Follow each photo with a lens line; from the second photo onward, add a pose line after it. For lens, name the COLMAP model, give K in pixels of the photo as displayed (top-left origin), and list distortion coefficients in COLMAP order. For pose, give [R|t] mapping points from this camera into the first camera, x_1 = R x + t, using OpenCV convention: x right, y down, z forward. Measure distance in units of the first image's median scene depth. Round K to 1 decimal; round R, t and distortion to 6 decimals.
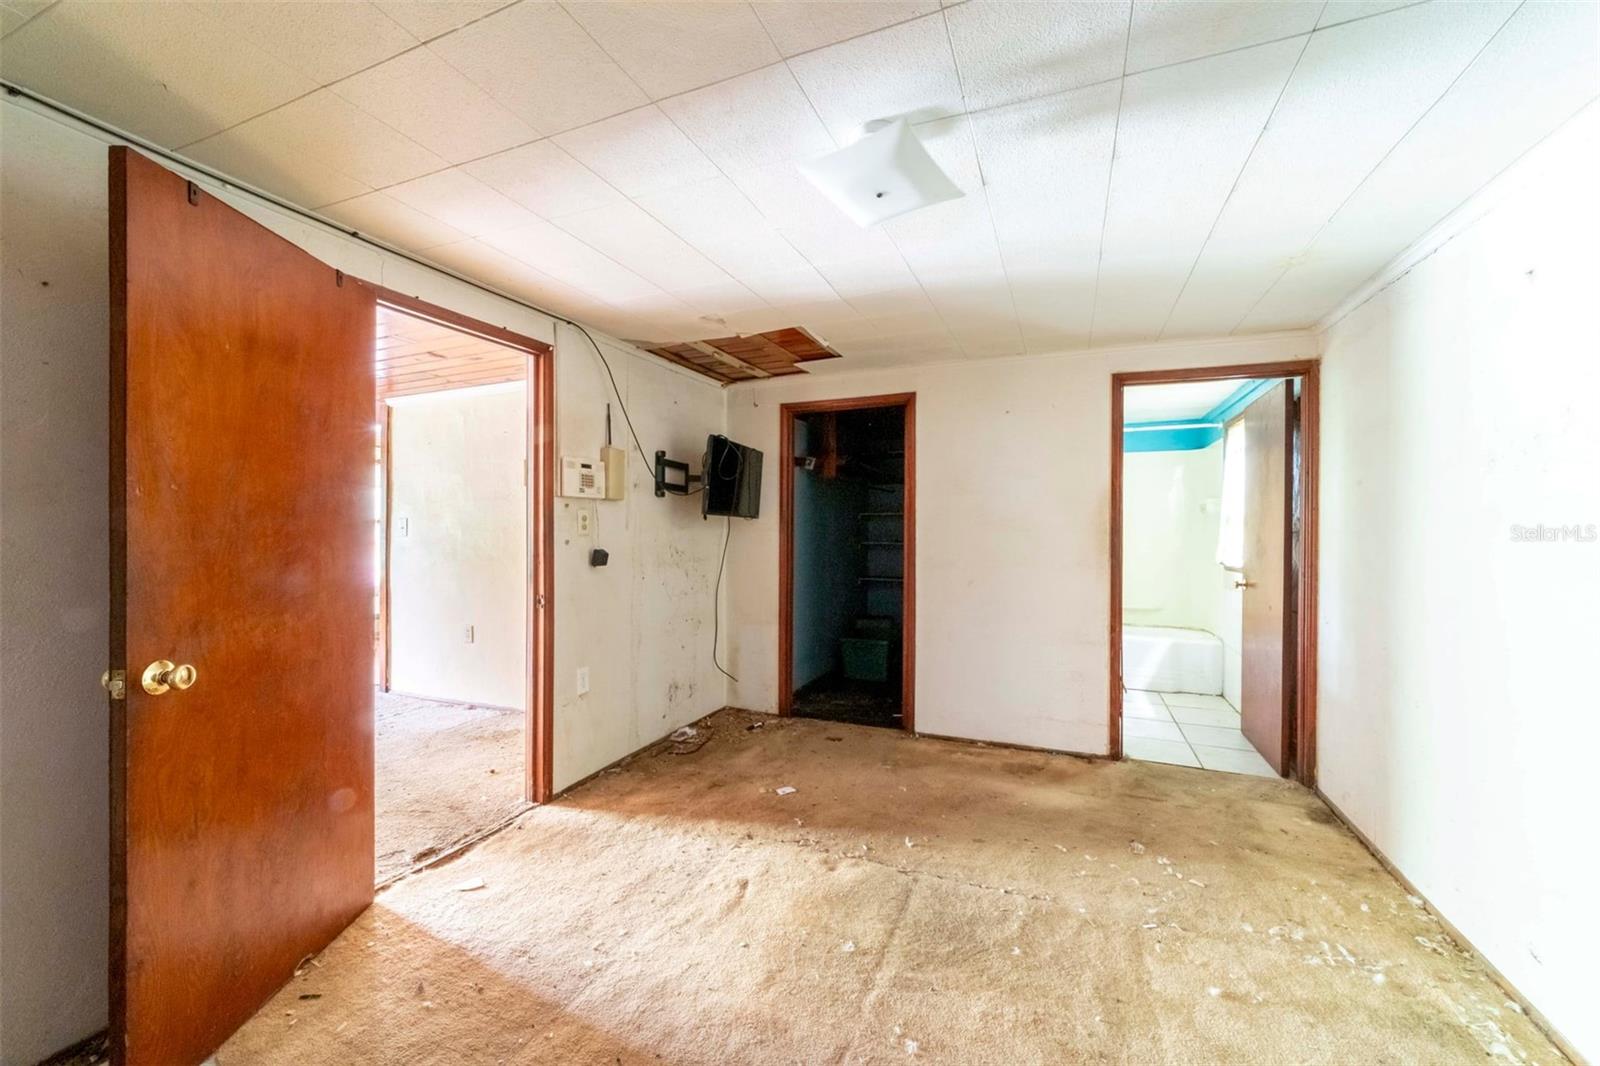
lens RADIAL K [[608.6, 0, 810.9], [0, 608.6, 531.5], [0, 0, 1]] dist [-0.013000, 0.001391]
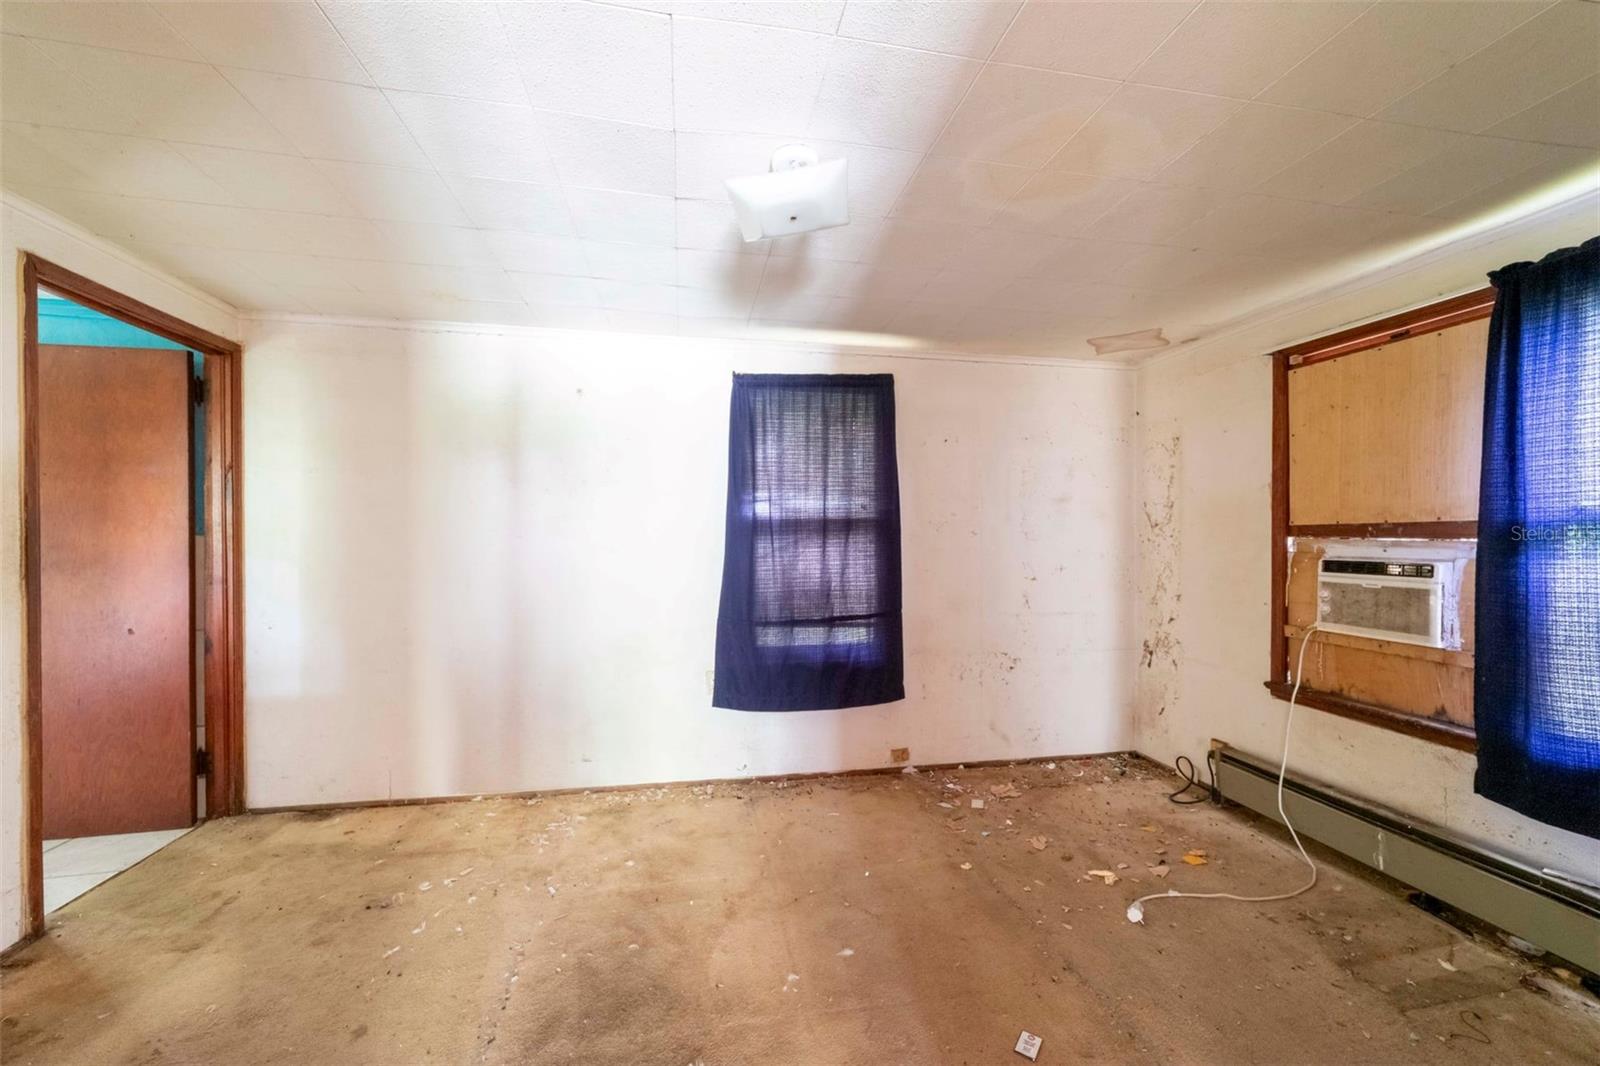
lens RADIAL K [[608.6, 0, 808.7], [0, 608.6, 534.8], [0, 0, 1]] dist [-0.013000, 0.001391]
pose [[-0.538082, -0.007945, 0.842855, -0.436056], [0.001893, 0.999942, 0.010634, -0.005329], [-0.842890, 0.007317, -0.538036, 0.842457]]
